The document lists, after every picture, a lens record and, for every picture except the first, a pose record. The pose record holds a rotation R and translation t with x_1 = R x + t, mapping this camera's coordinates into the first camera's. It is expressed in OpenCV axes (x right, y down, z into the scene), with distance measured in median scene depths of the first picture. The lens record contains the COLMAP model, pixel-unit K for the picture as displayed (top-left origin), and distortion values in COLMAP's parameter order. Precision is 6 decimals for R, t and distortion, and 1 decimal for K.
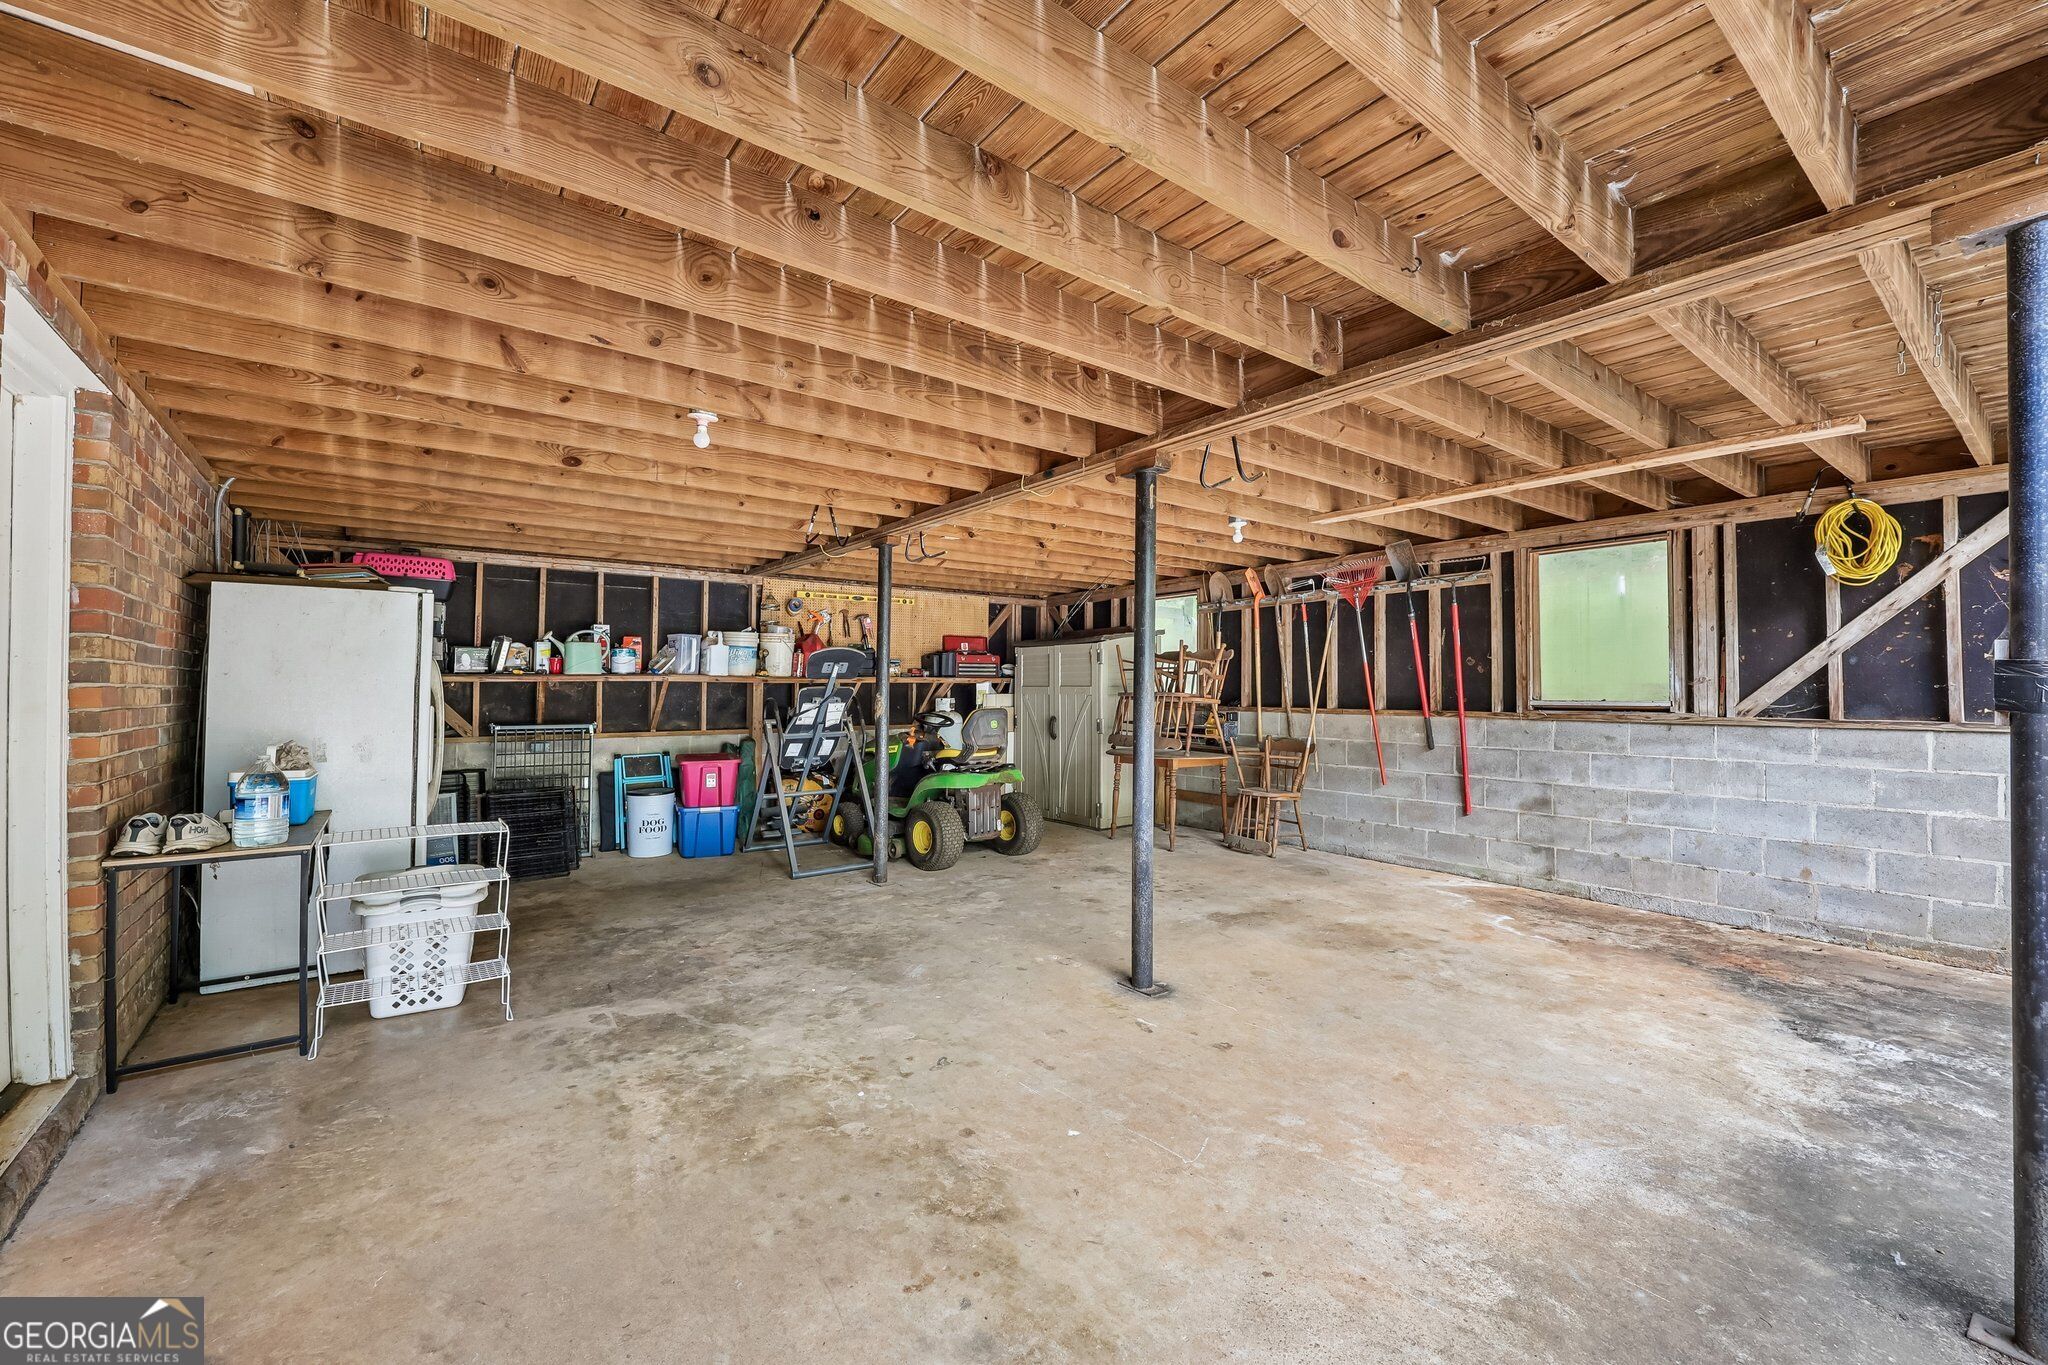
lens RADIAL K [[838.7, 0, 1016.5], [0, 838.7, 683.4], [0, 0, 1]] dist [-0.002936, -0.000161]
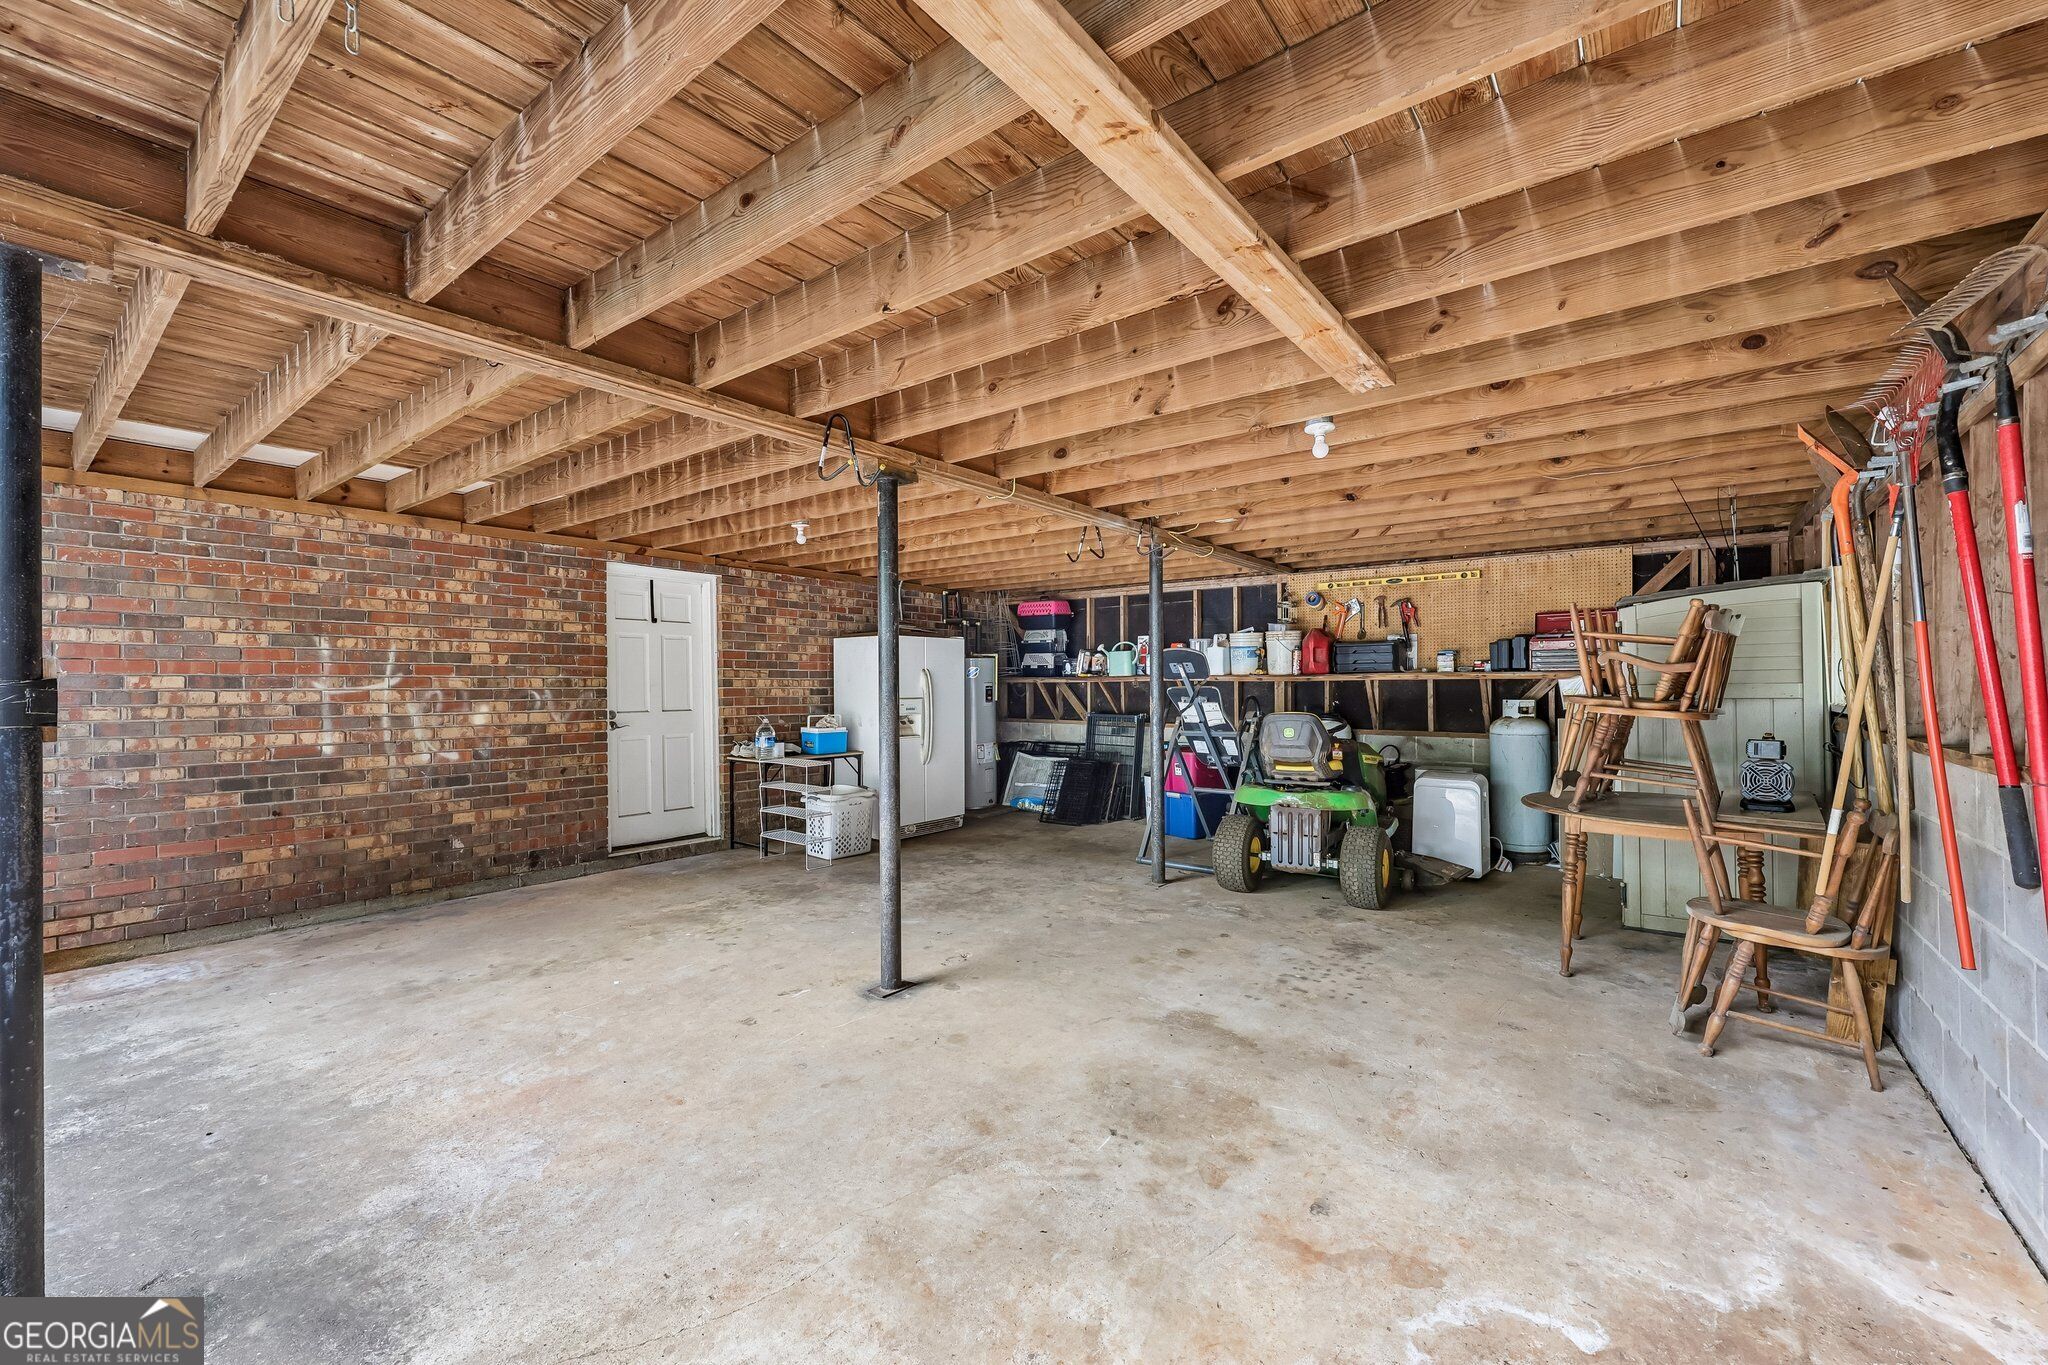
lens RADIAL K [[838.7, 0, 1011.5], [0, 838.7, 675.0], [0, 0, 1]] dist [-0.002936, -0.000161]
pose [[0.234355, -0.012104, -0.972076, 1.227748], [0.010874, 0.999893, -0.009829, -0.004361], [0.972090, -0.008267, 0.234461, 0.950271]]
